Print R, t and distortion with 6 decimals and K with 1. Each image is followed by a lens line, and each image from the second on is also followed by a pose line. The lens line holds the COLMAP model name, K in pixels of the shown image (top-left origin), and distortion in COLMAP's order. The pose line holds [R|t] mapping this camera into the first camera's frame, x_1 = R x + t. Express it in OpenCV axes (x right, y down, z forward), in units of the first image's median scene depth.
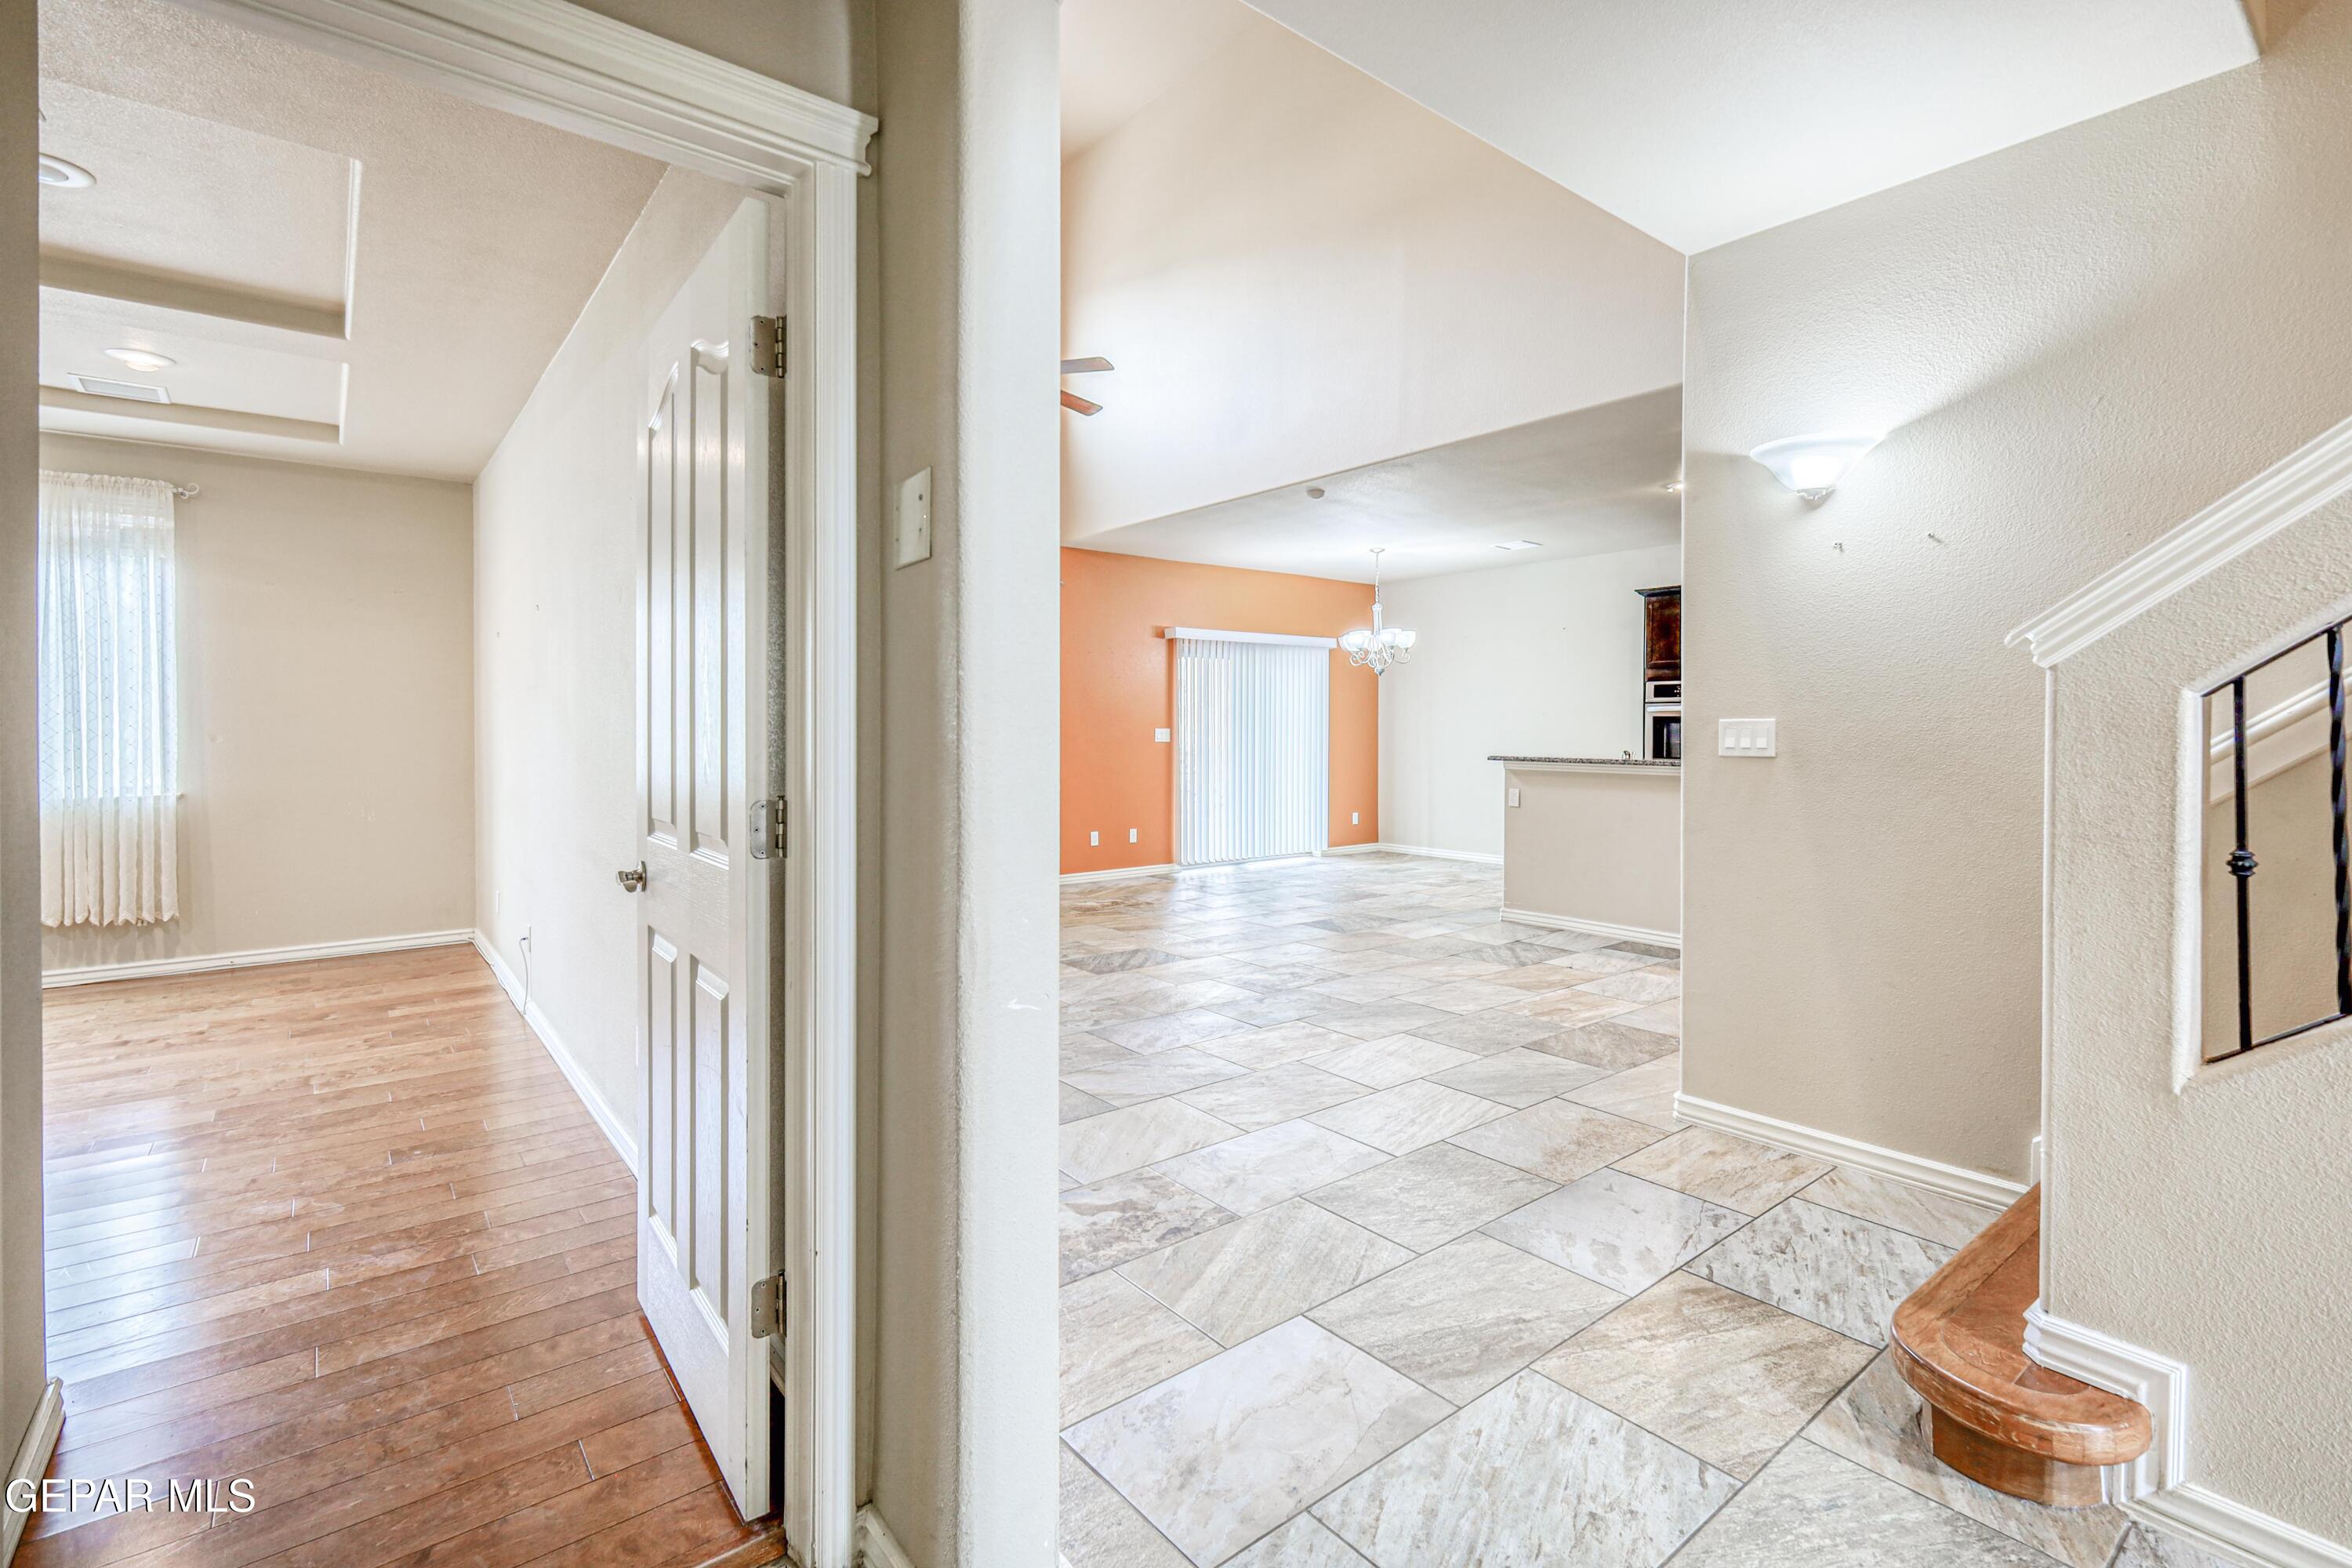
lens RADIAL K [[1056.8, 0, 1172.9], [0, 1056.8, 738.6], [0, 0, 1]] dist [0.001642, 0.000088]
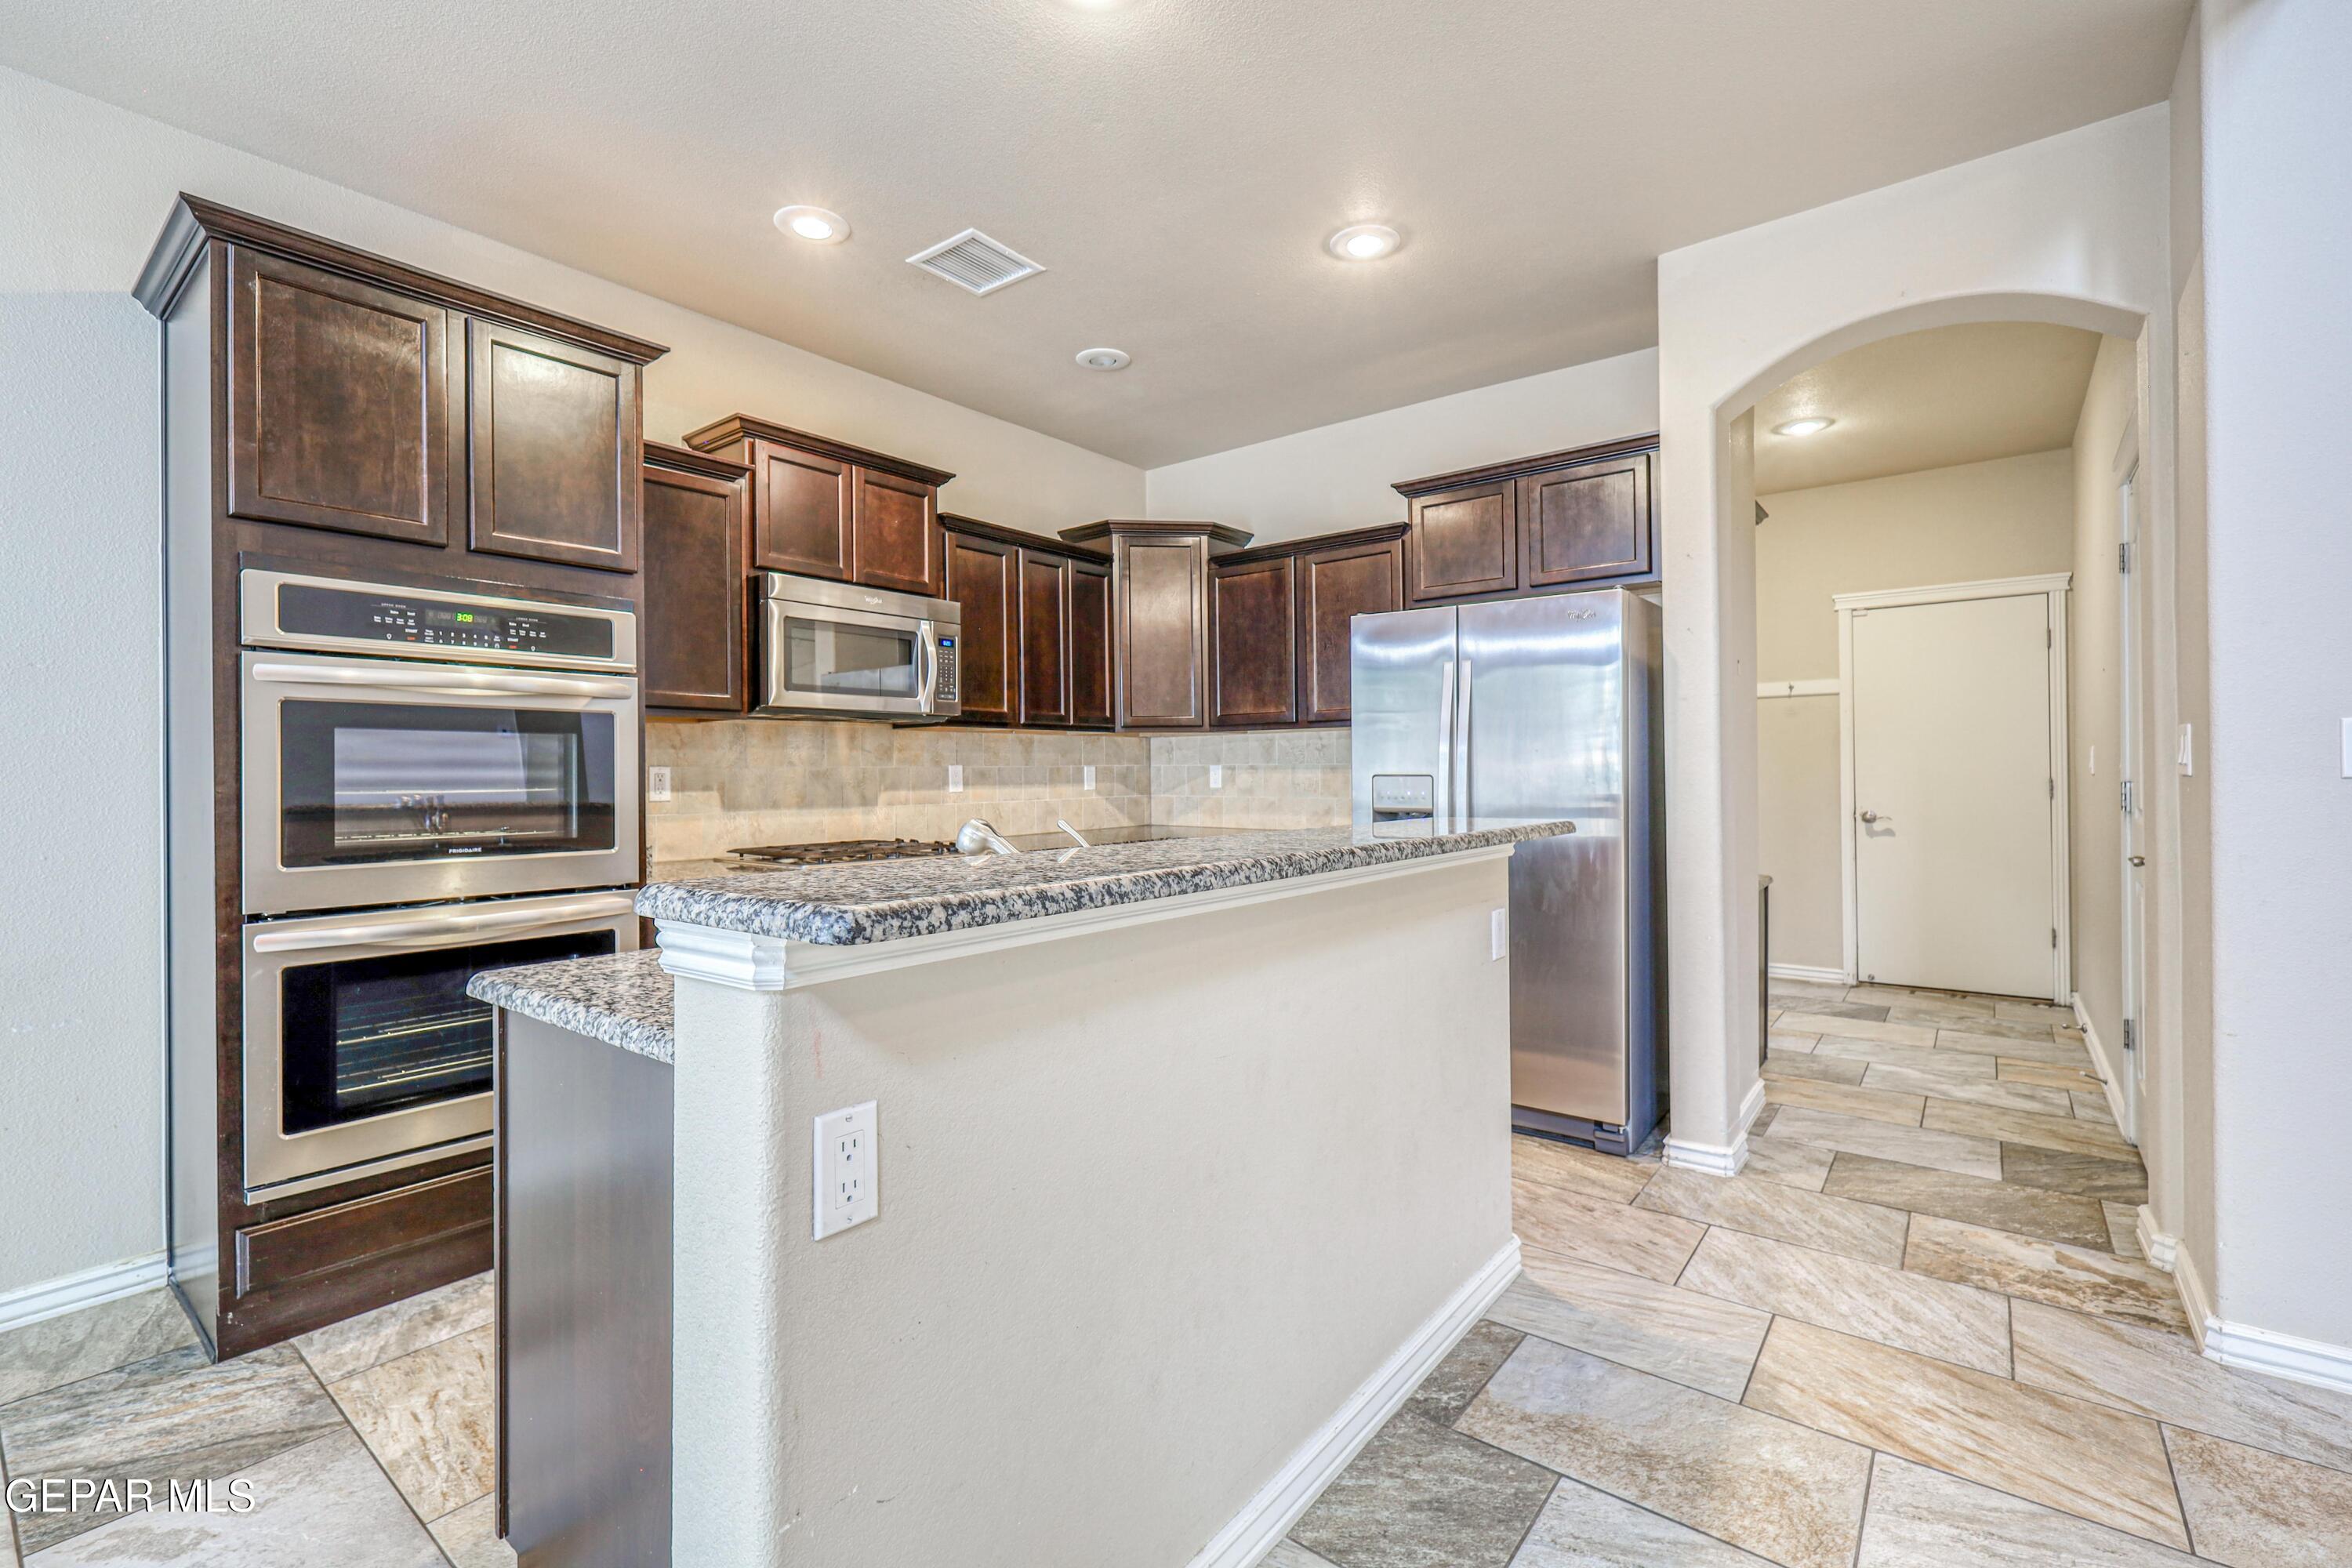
lens RADIAL K [[1016.0, 0, 1171.2], [0, 1016.0, 775.8], [0, 0, 1]] dist [0.000372, 0.000123]
pose [[-0.229520, -0.004736, 0.973293, 0.180803], [0.013296, 0.999880, 0.008001, 0.000044], [-0.973213, 0.014777, -0.229429, 1.040271]]
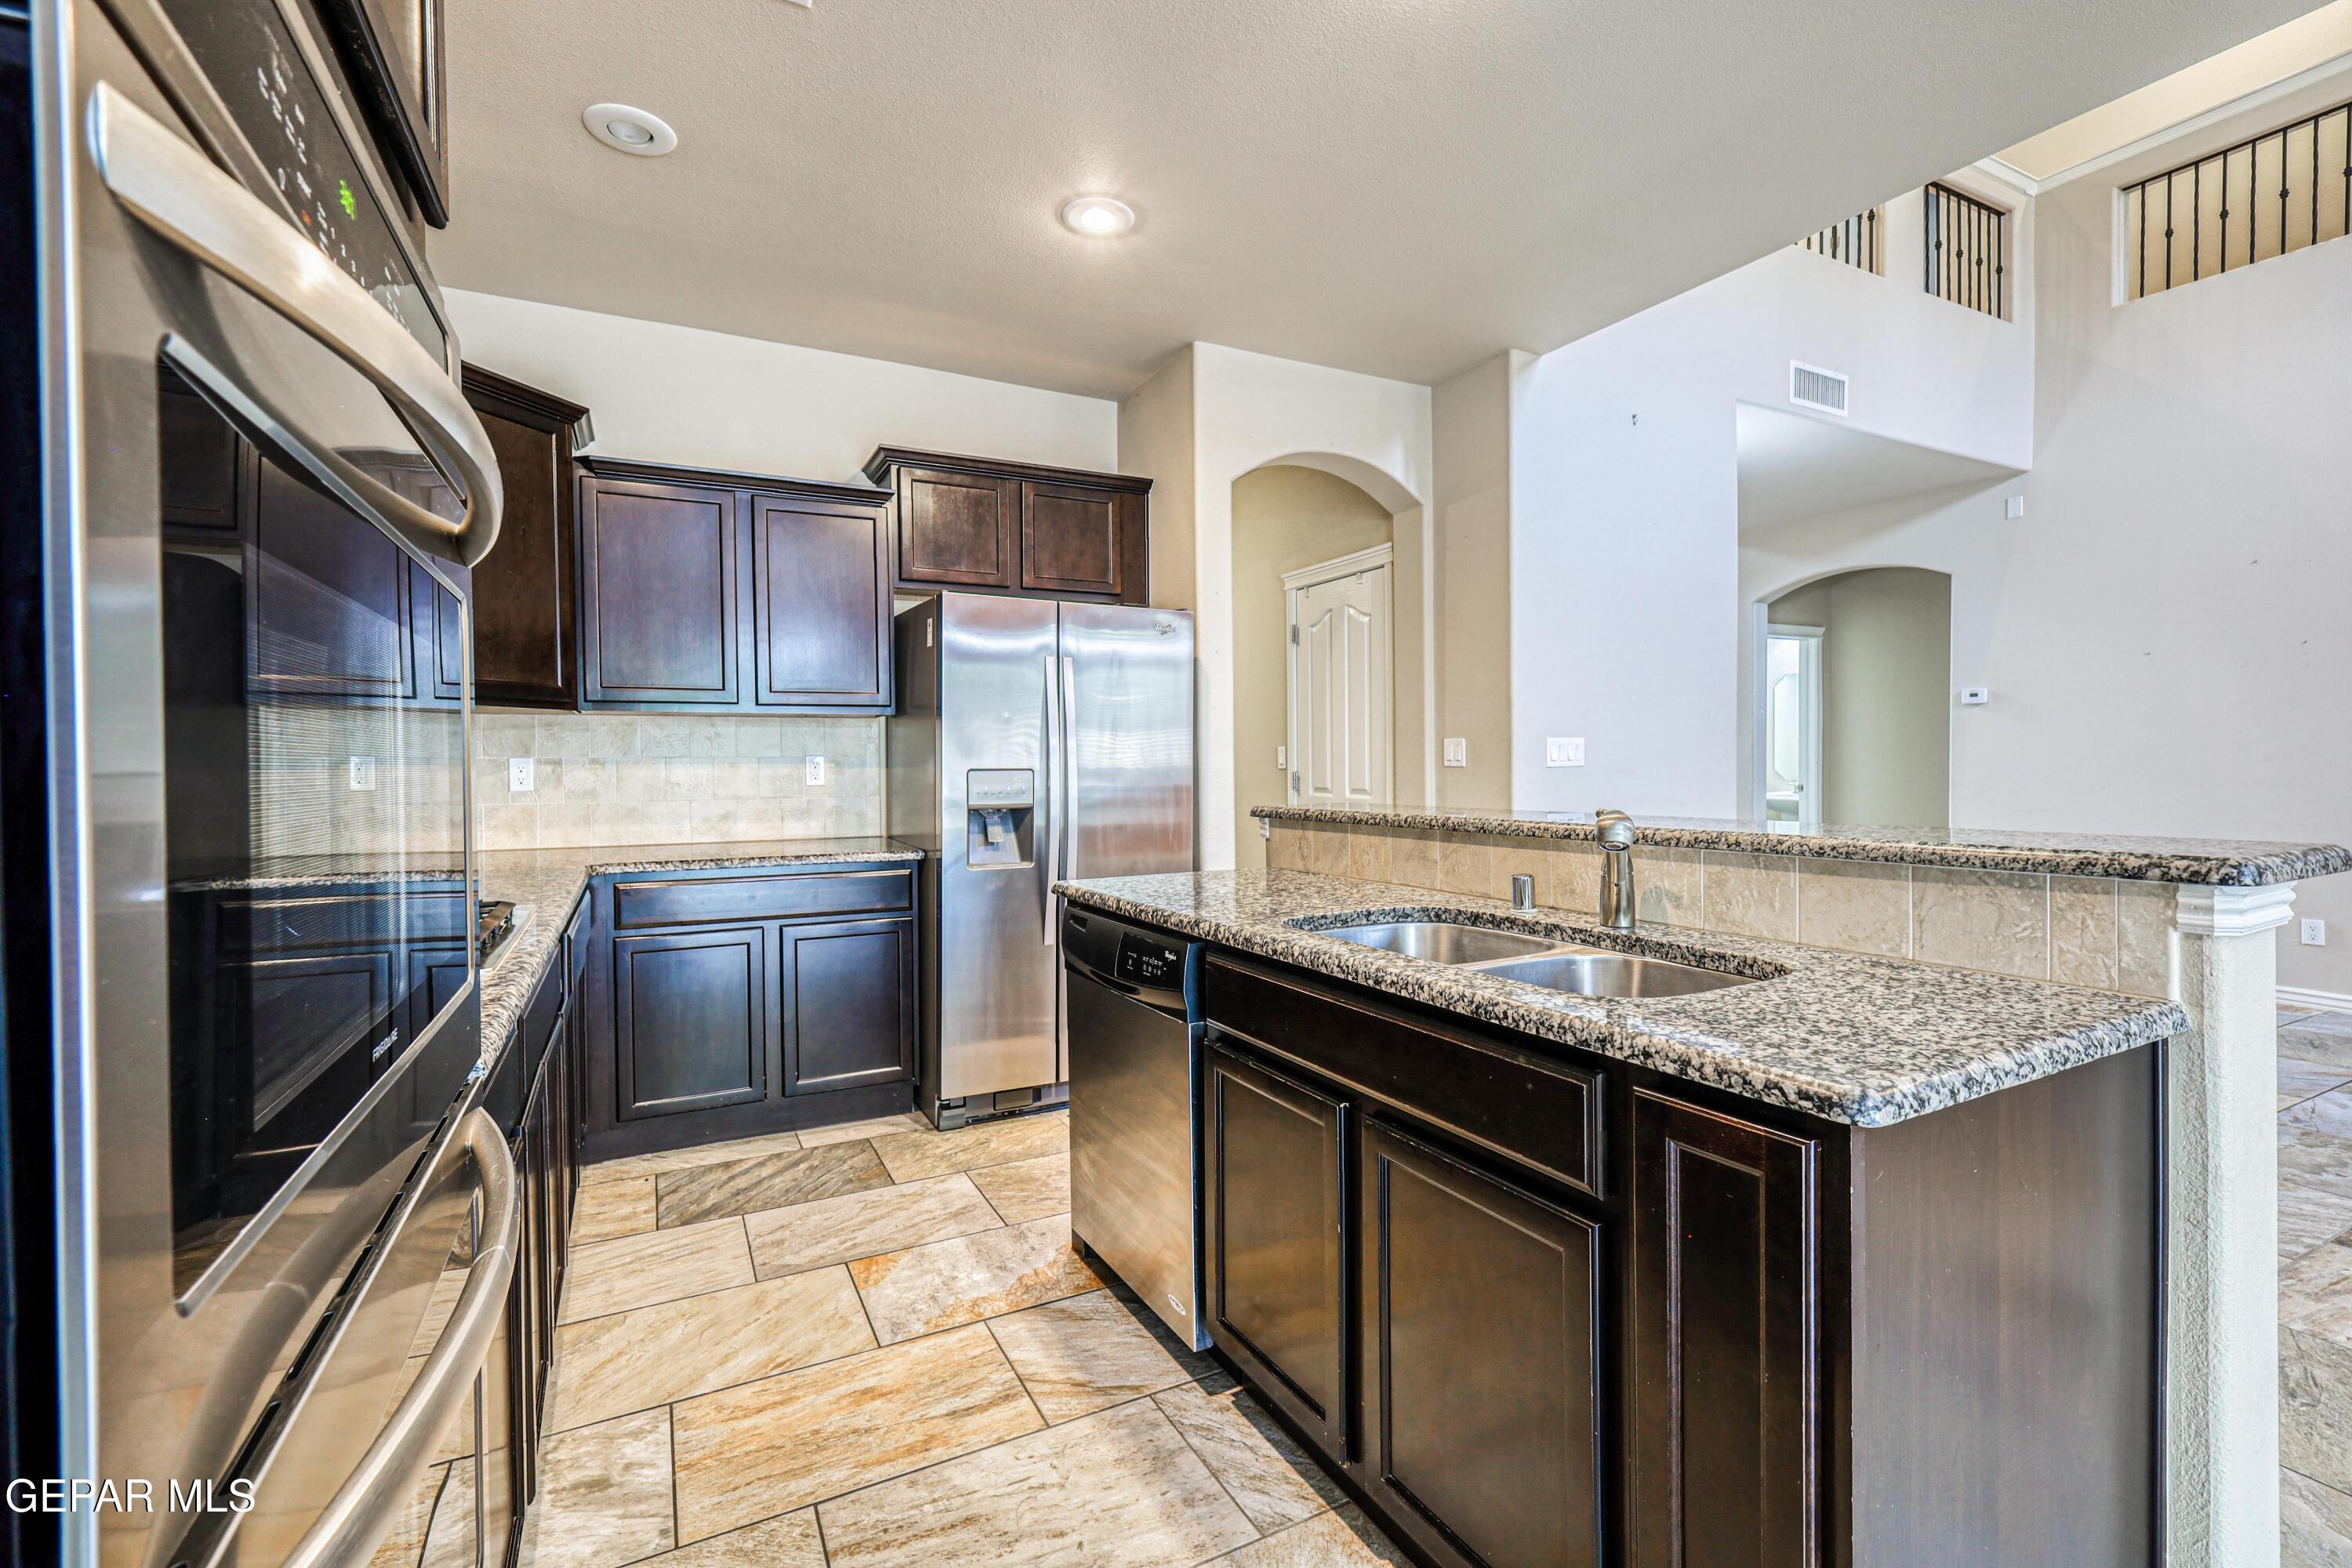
lens RADIAL K [[1035.7, 0, 1182.3], [0, 1035.7, 781.3], [0, 0, 1]] dist [0.000731, -0.000086]
pose [[-0.983332, -0.001434, 0.181815, 0.495311], [0.003881, 0.999576, 0.028870, -0.003385], [-0.181779, 0.029094, -0.982909, 1.296356]]
